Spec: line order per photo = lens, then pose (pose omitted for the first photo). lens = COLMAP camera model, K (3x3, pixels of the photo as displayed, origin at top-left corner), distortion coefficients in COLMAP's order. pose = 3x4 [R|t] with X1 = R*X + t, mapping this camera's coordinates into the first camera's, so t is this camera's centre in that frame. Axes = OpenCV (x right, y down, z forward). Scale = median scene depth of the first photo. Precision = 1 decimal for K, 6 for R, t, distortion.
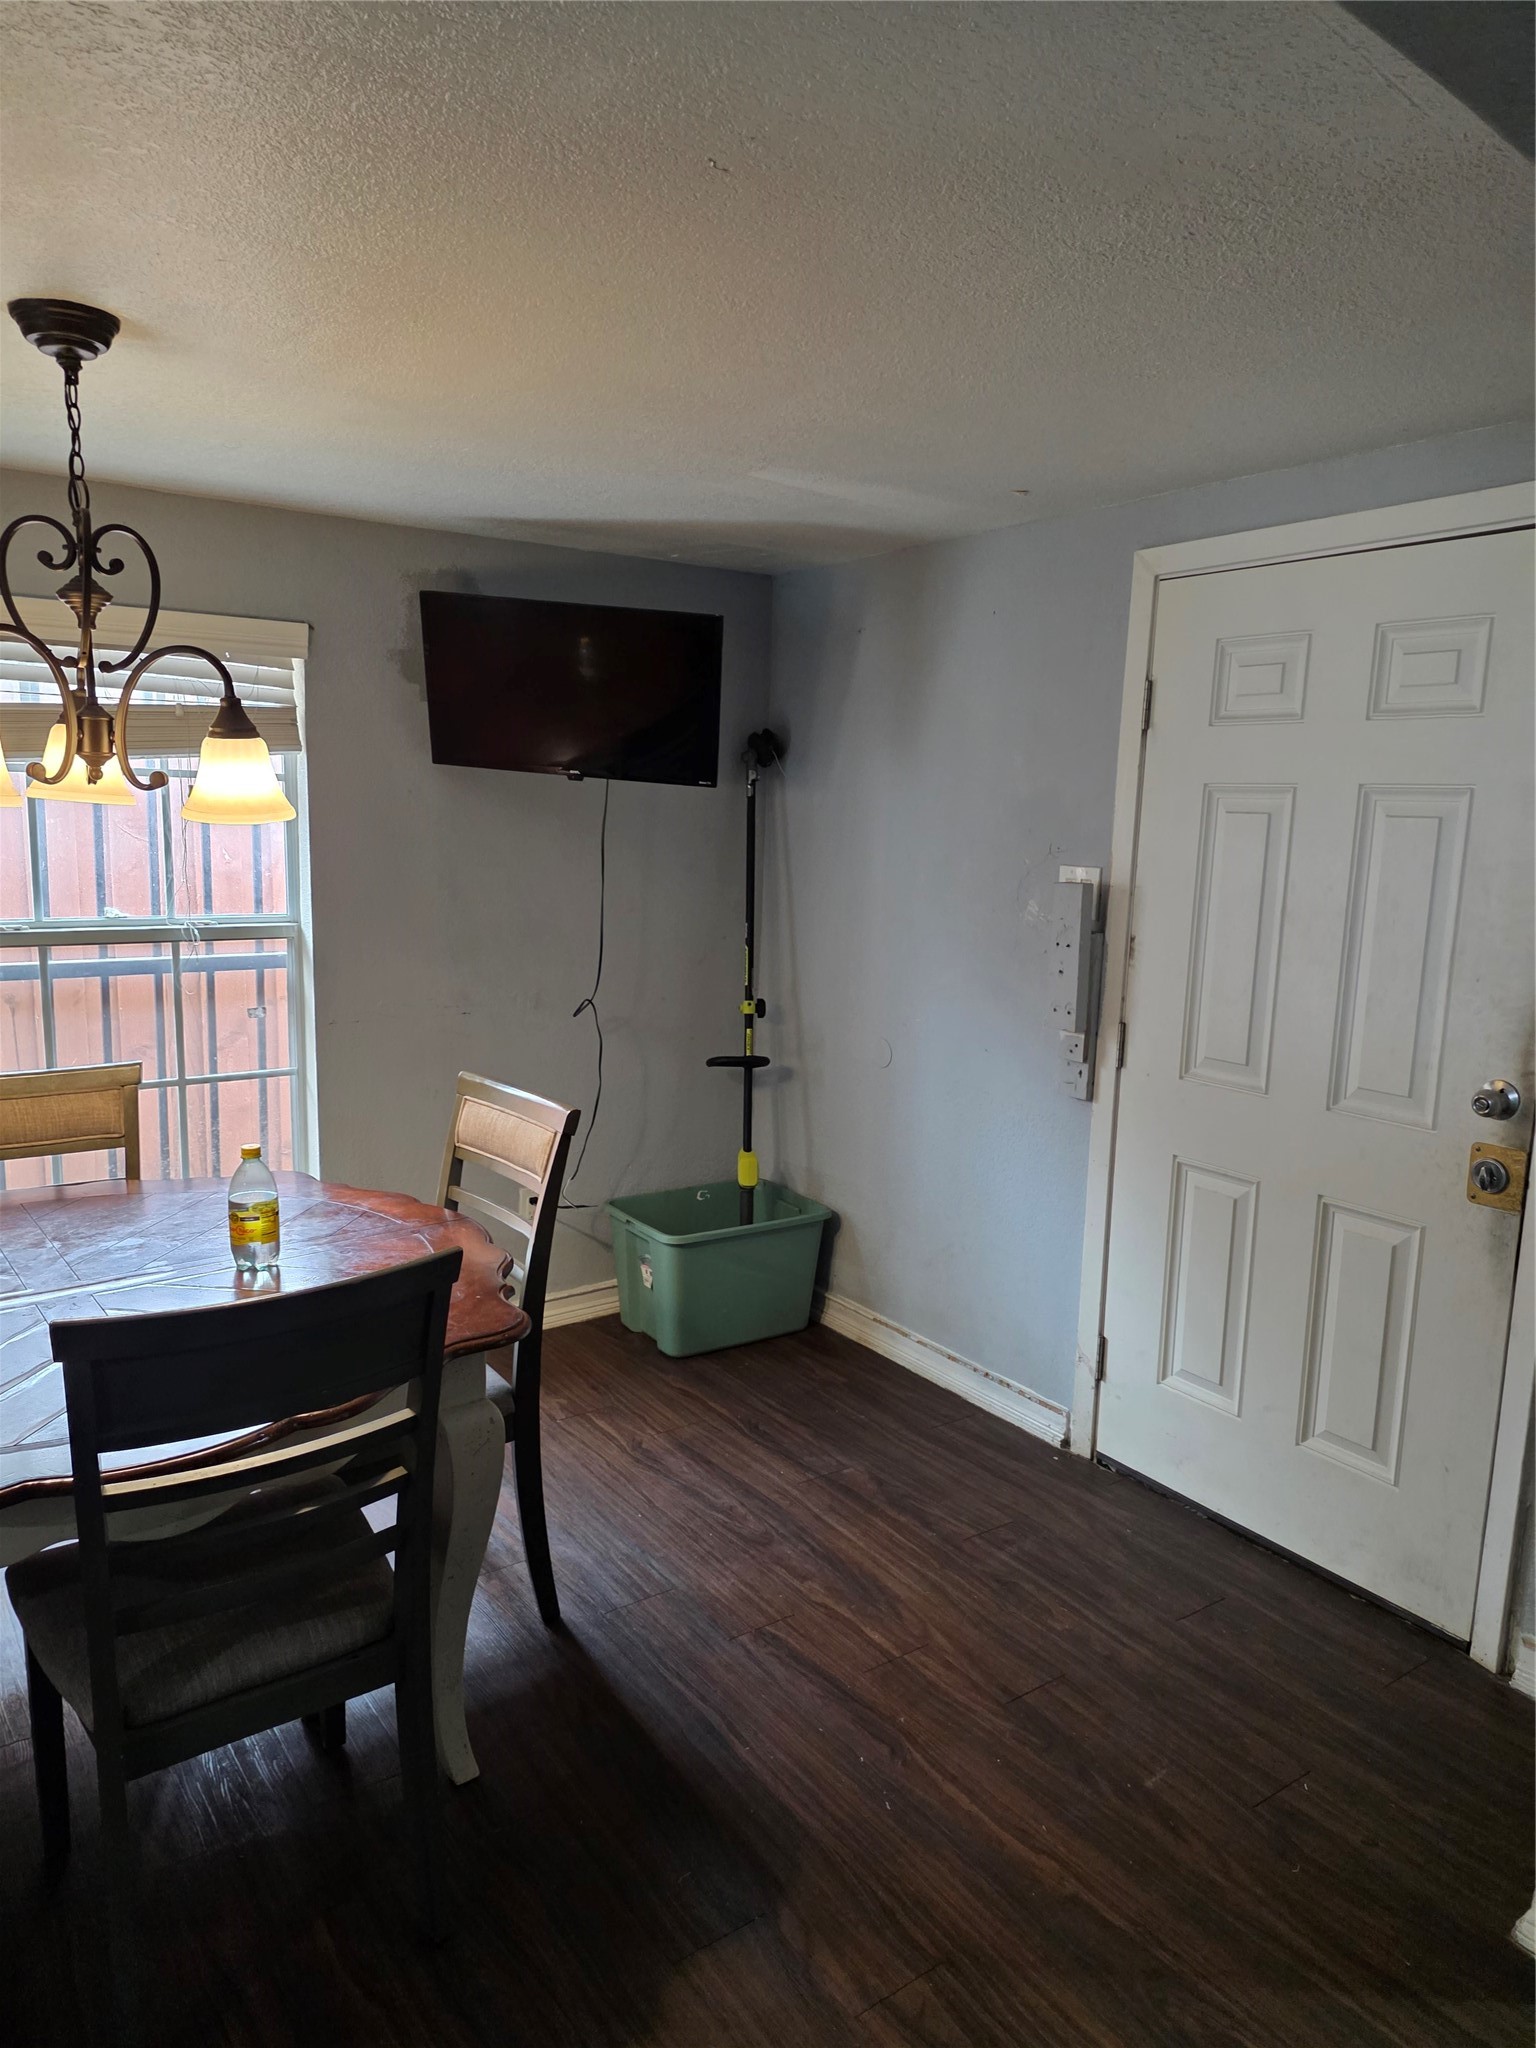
lens RADIAL K [[1327.5, 0, 774.8], [0, 1327.5, 998.5], [0, 0, 1]] dist [0.057282, -0.055434]
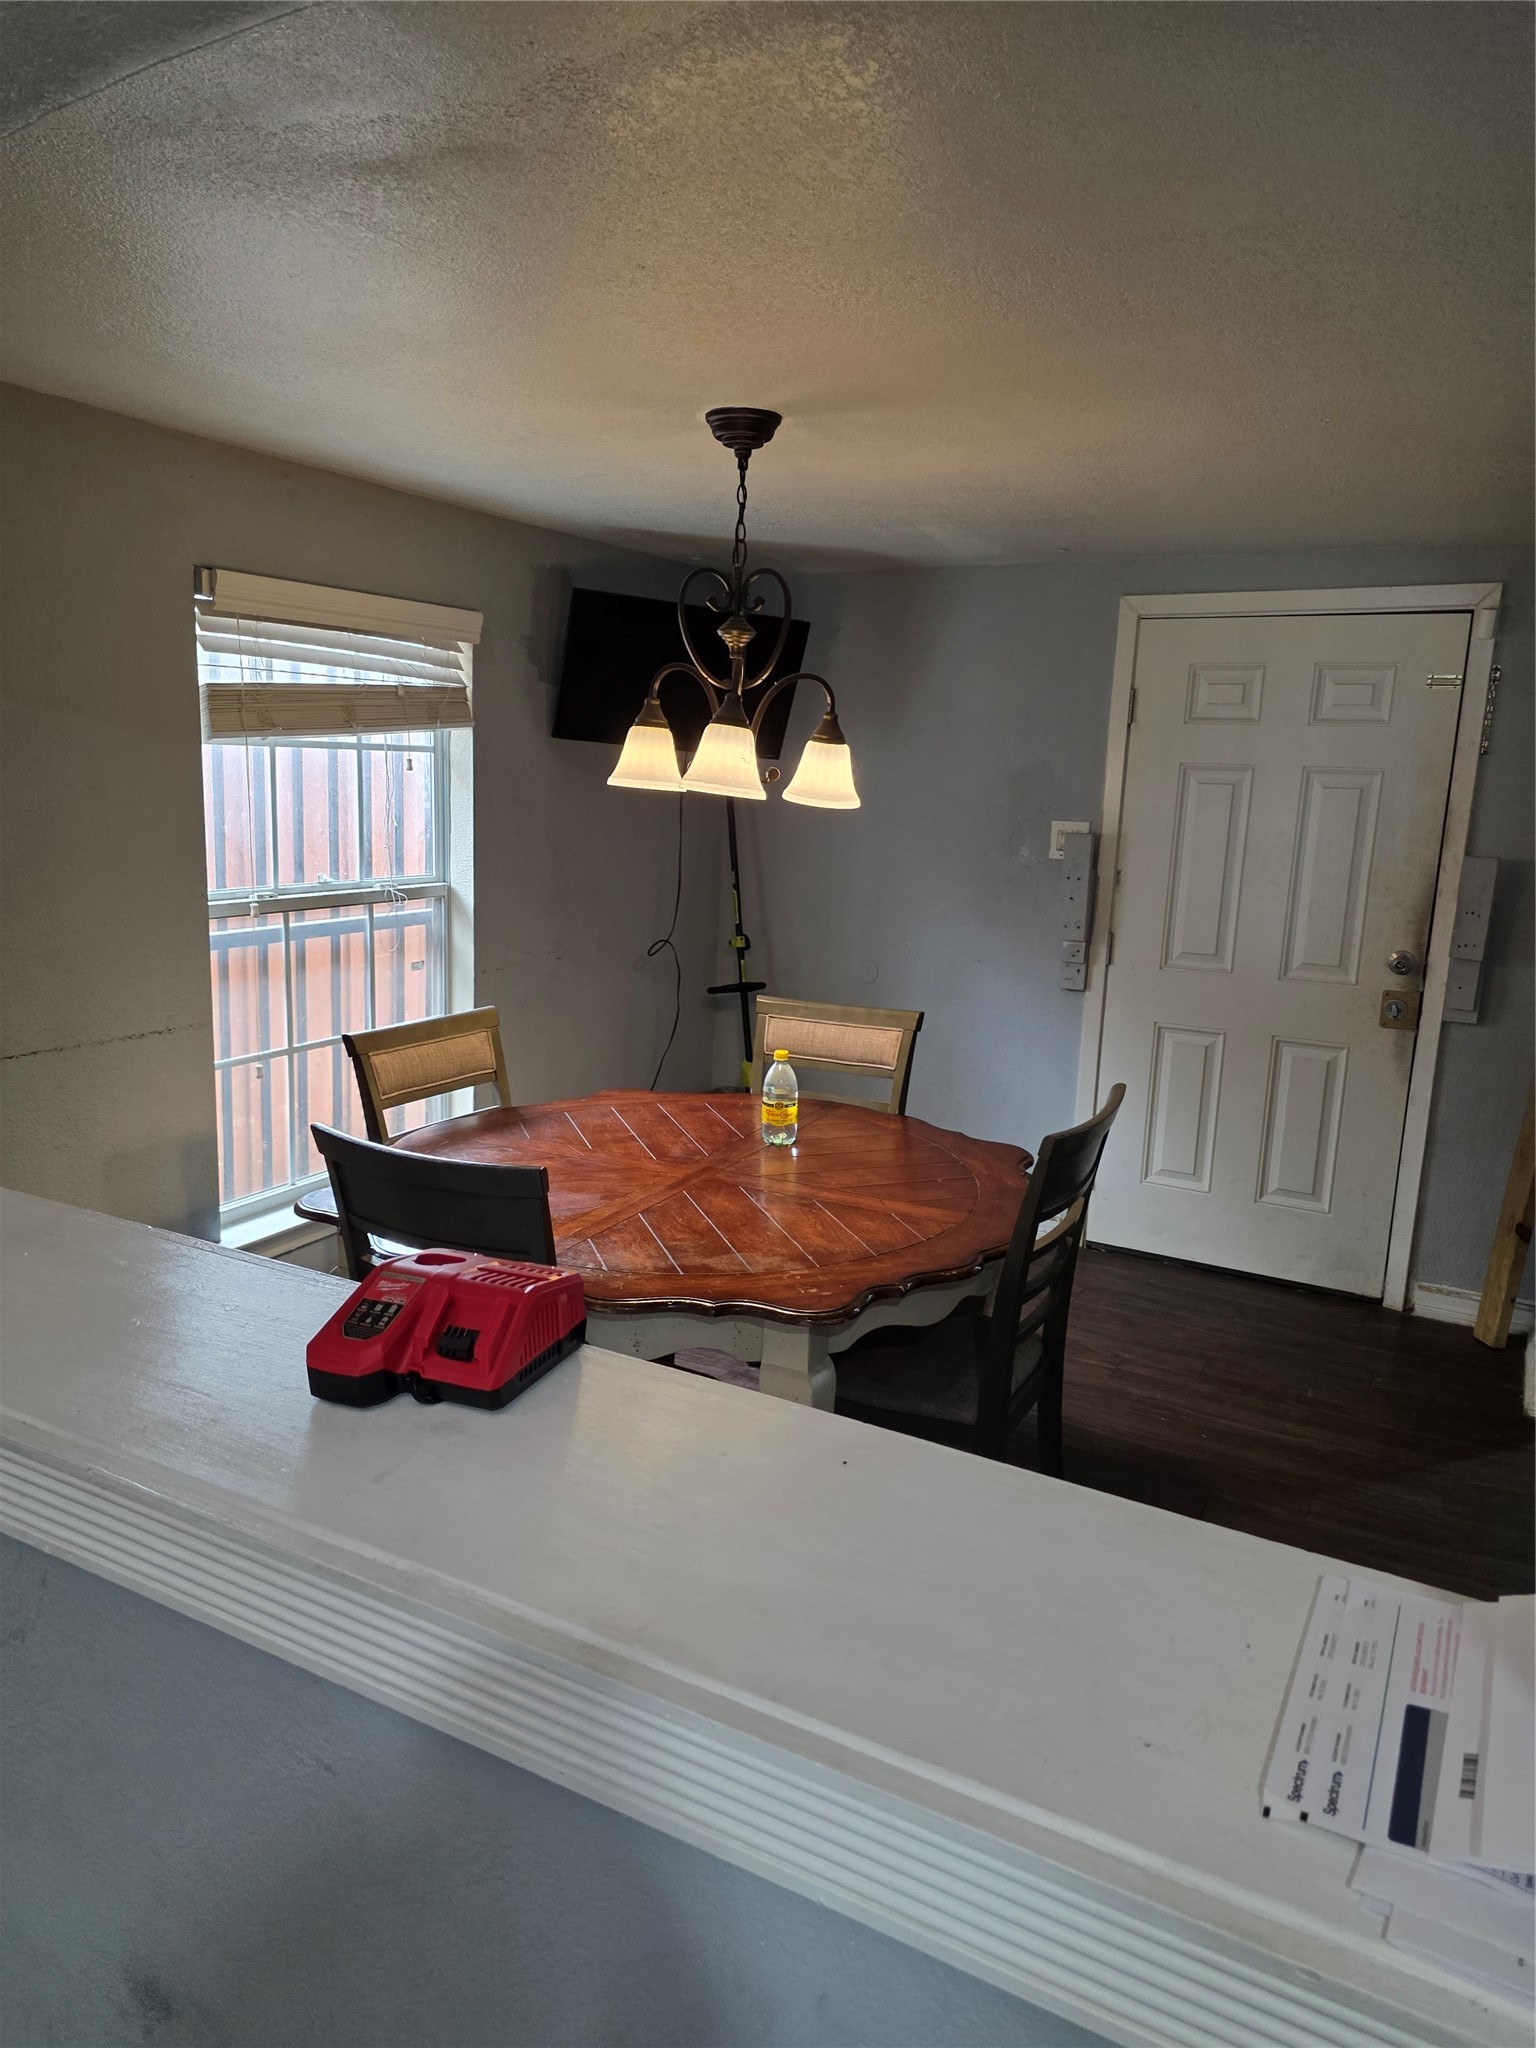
lens RADIAL K [[1327.5, 0, 774.8], [0, 1327.5, 998.5], [0, 0, 1]] dist [0.057282, -0.055434]
pose [[0.908431, -0.068110, 0.412448, -0.666935], [0.051587, 0.997361, 0.051078, -0.002993], [-0.414839, -0.025124, 0.909548, -0.136247]]
